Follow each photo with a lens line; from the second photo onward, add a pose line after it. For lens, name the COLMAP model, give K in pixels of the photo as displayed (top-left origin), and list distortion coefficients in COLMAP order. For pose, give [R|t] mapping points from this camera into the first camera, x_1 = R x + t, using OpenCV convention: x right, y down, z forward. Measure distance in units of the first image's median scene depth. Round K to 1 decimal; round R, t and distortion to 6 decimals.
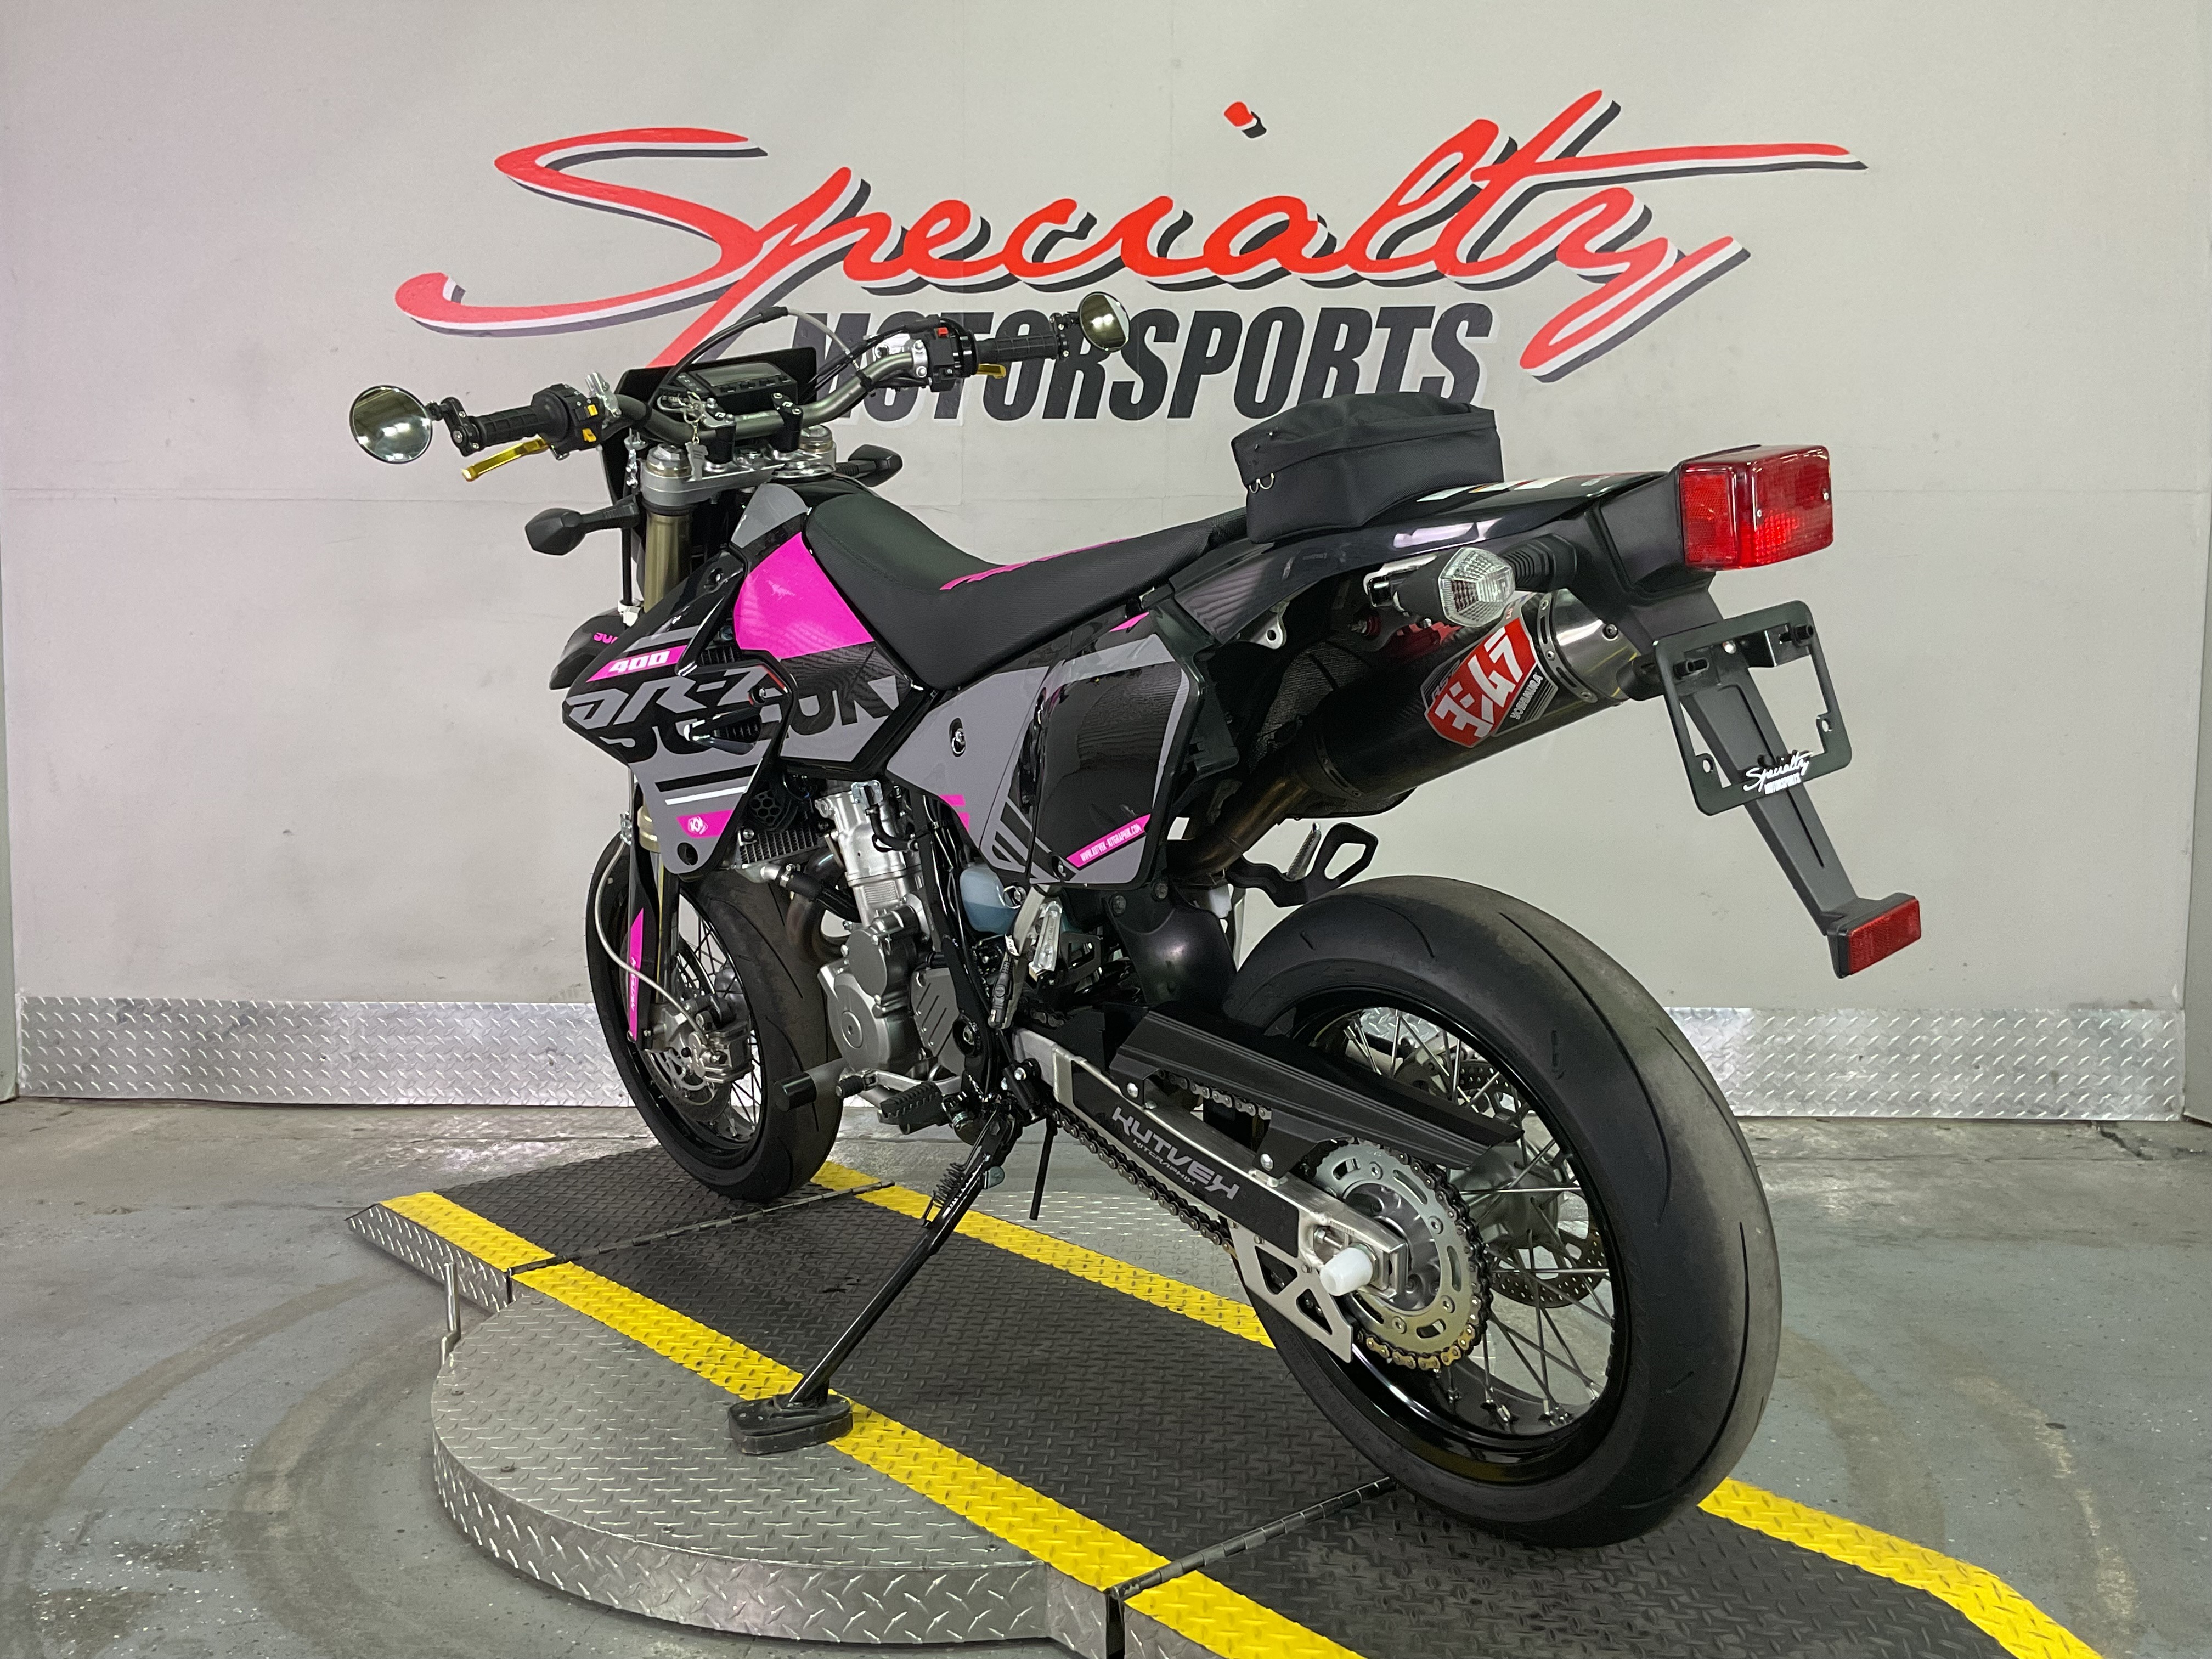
lens RADIAL K [[2087.7, 0, 1106.0], [0, 2087.7, 829.5], [0, 0, 1]] dist [0.159984, -0.369131]
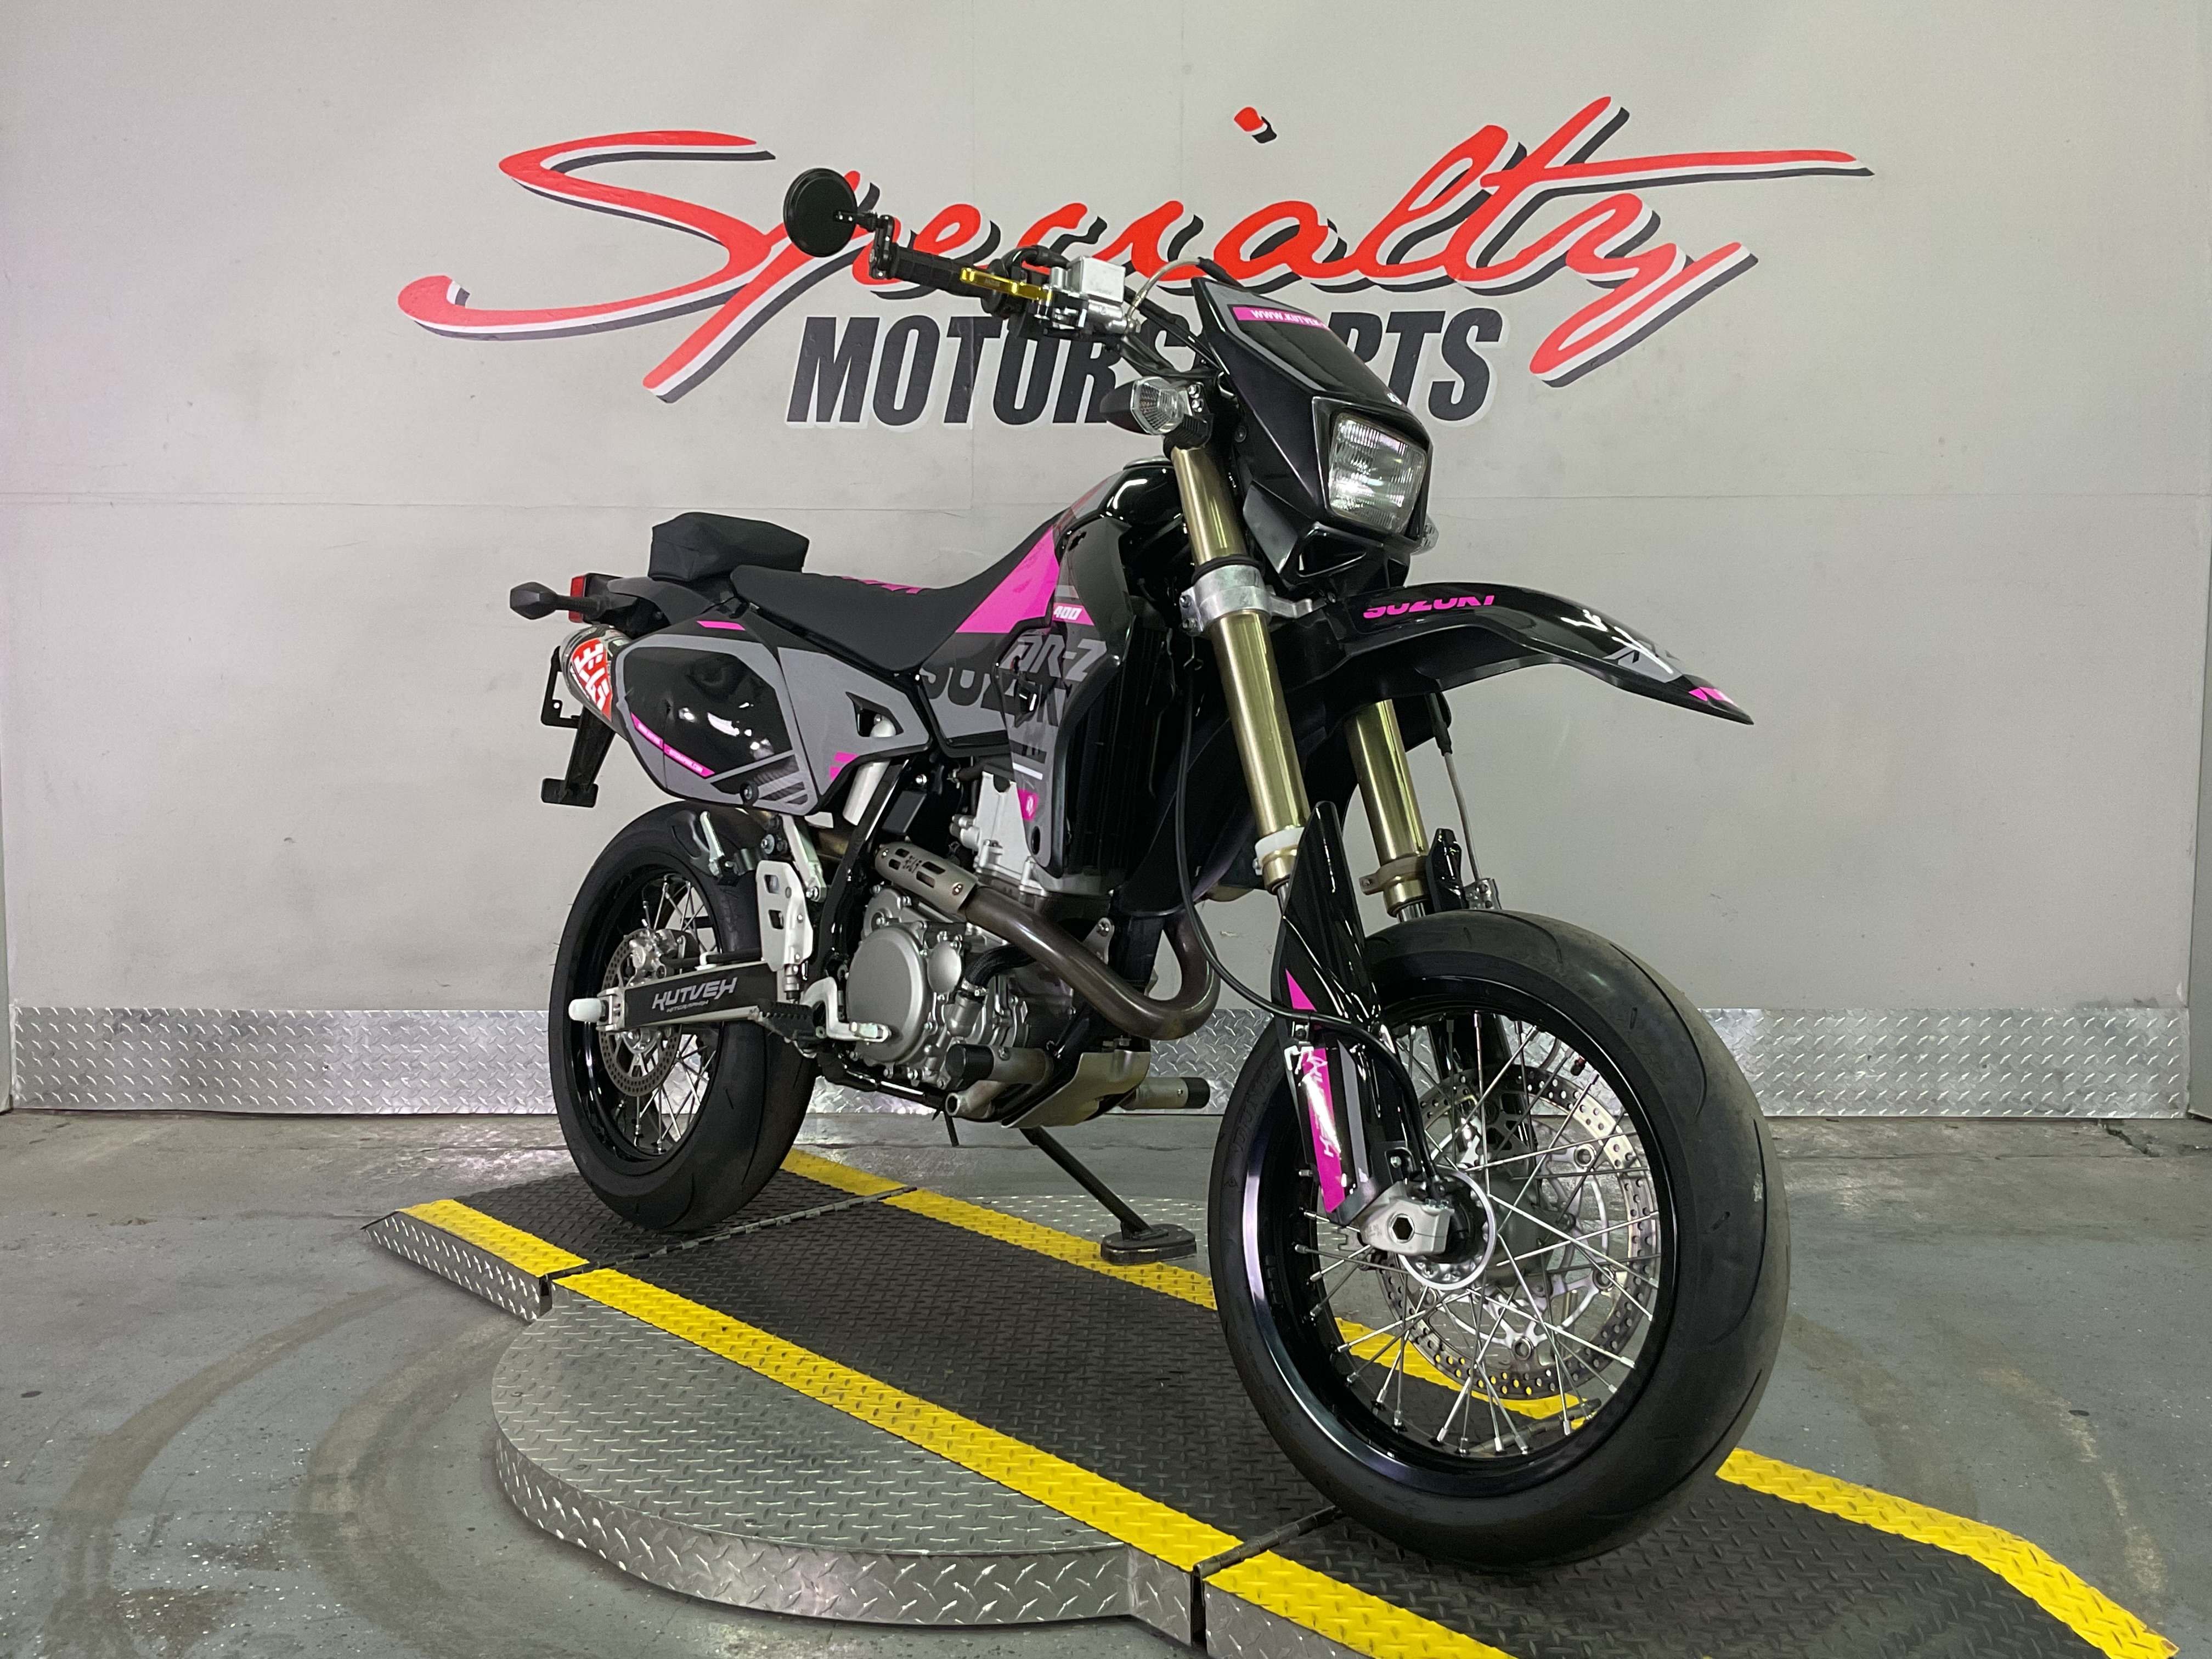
lens RADIAL K [[2157.7, 0, 1104.4], [0, 2157.7, 826.9], [0, 0, 1]] dist [0.174090, -0.408489]
pose [[0.999779, -0.003892, 0.020659, -0.028346], [0.003923, 0.999991, -0.001443, -0.001783], [-0.020653, 0.001524, 0.999786, -0.033717]]
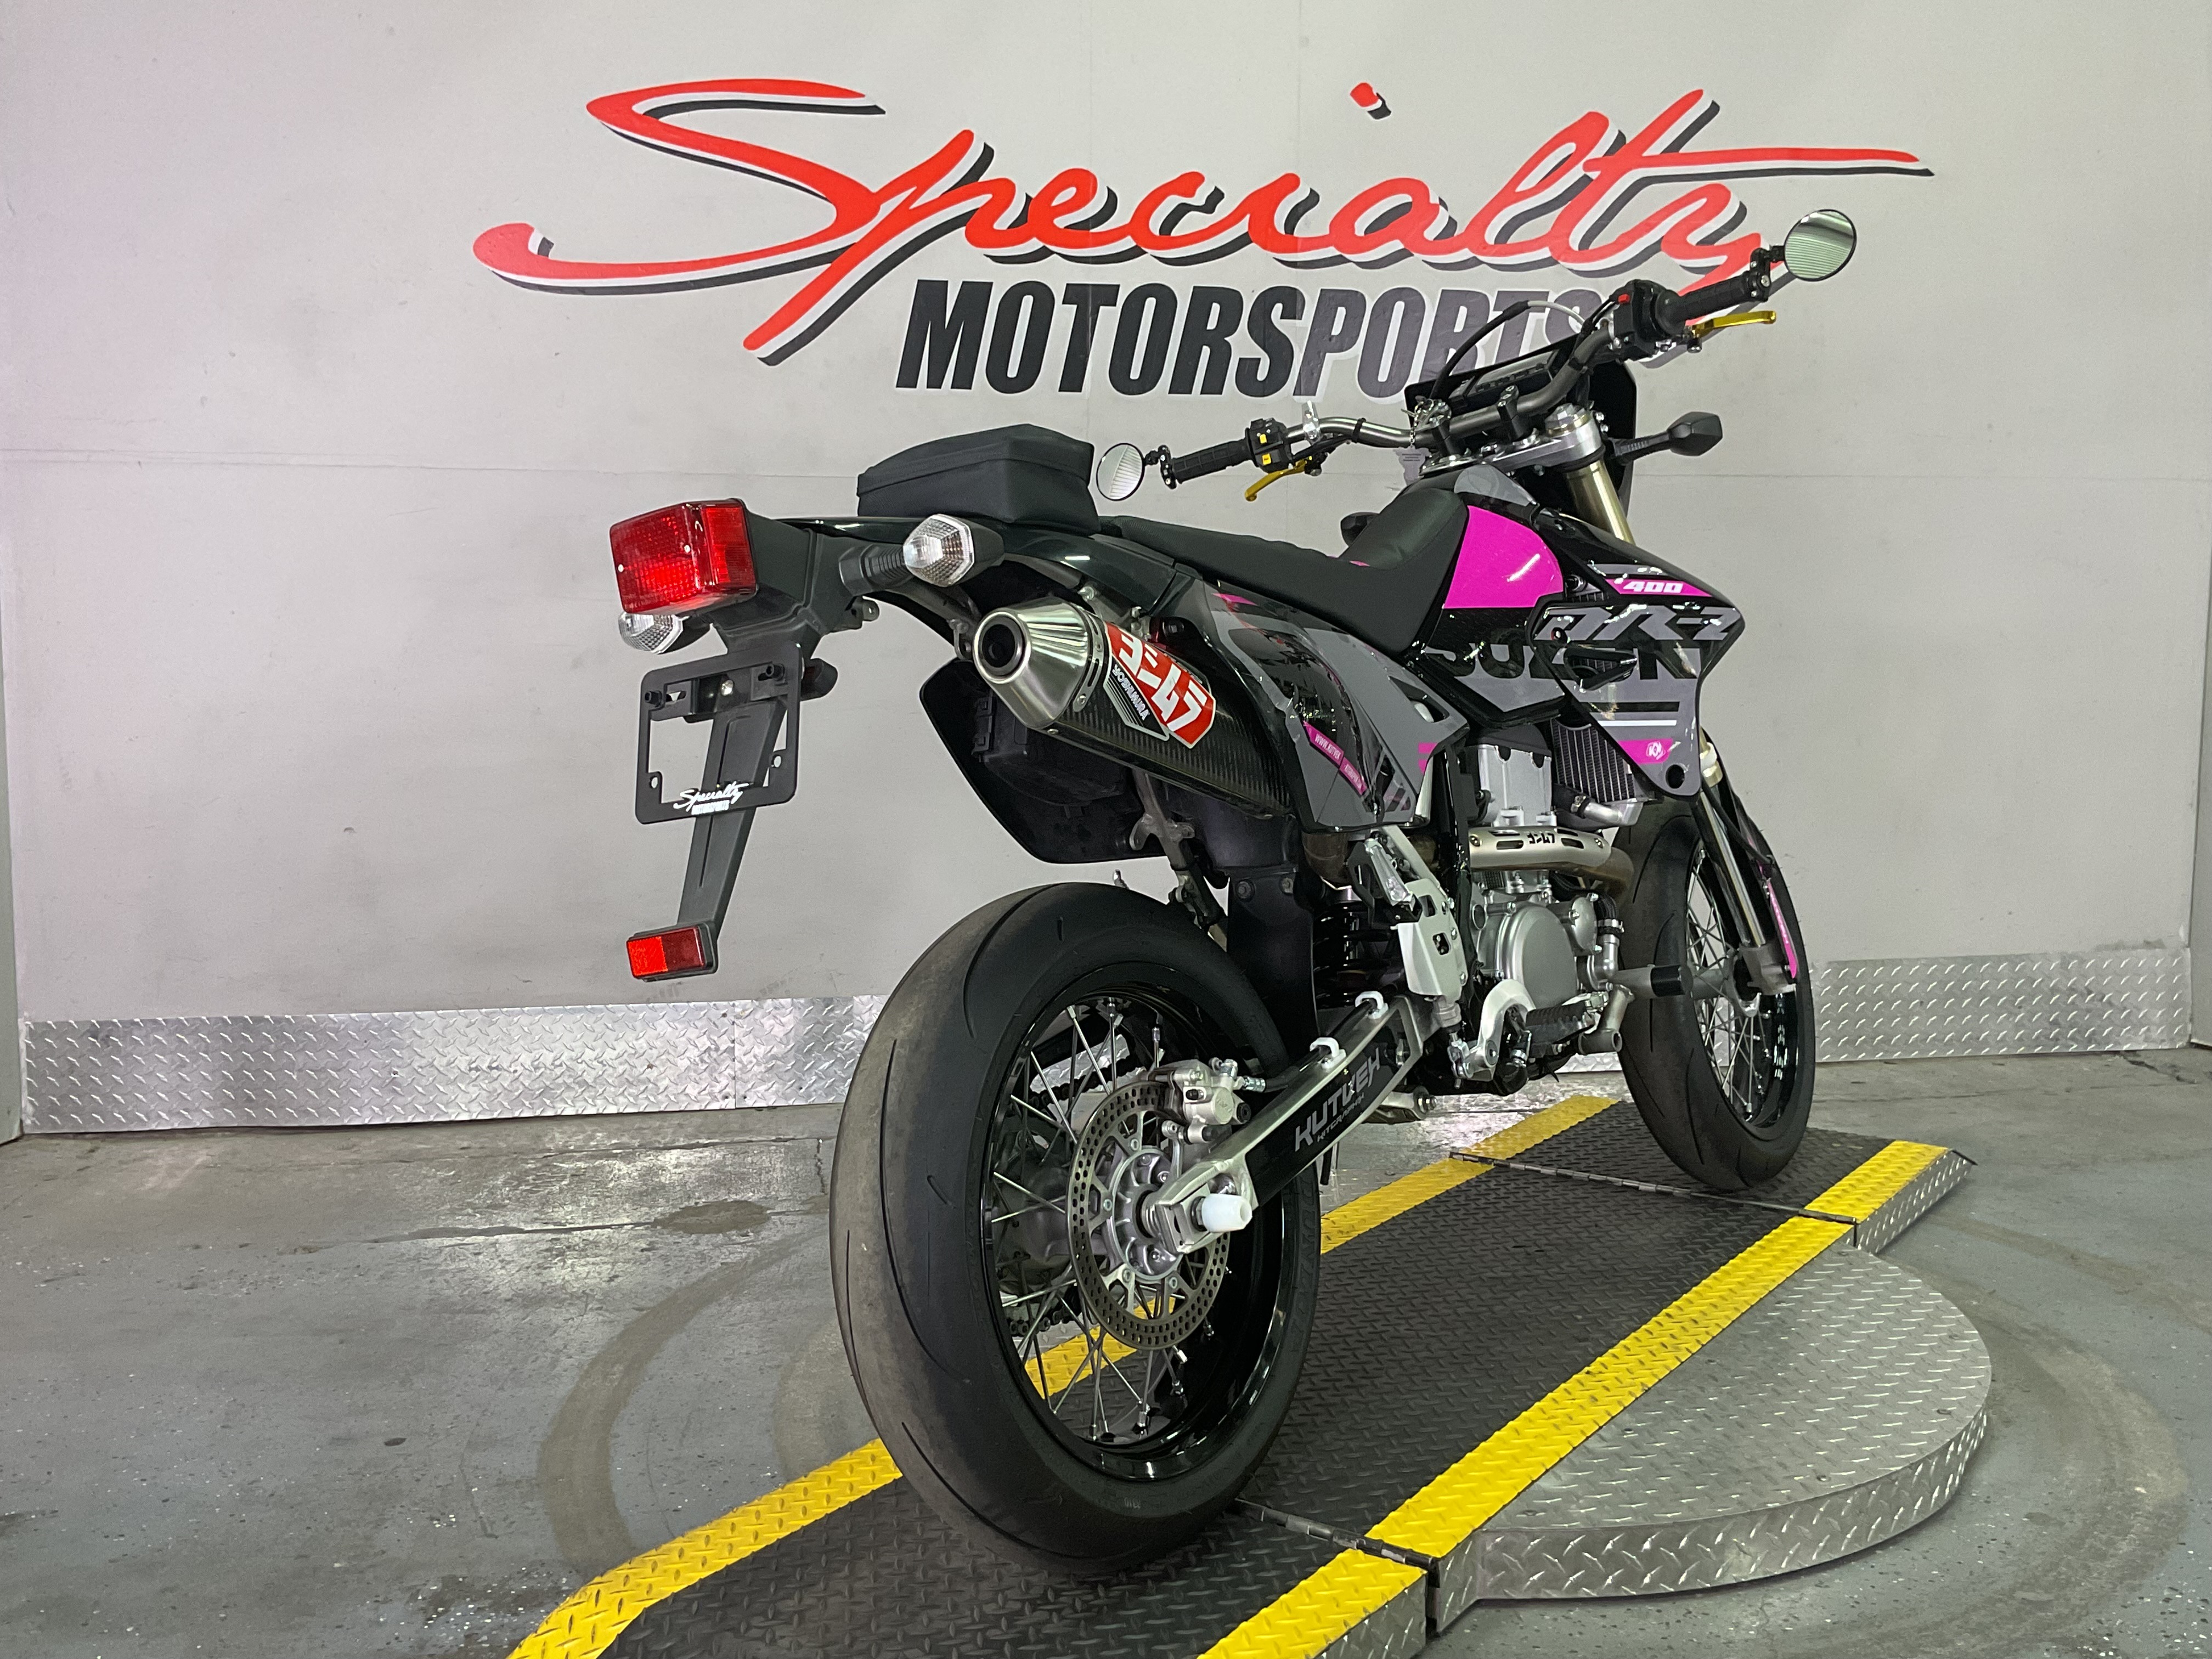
lens RADIAL K [[2157.7, 0, 1104.4], [0, 2157.7, 826.9], [0, 0, 1]] dist [0.174090, -0.408489]
pose [[0.975280, -0.024275, 0.219634, -0.295115], [0.021252, 0.999644, 0.016113, -0.008757], [-0.219947, -0.011047, 0.975449, 0.005184]]
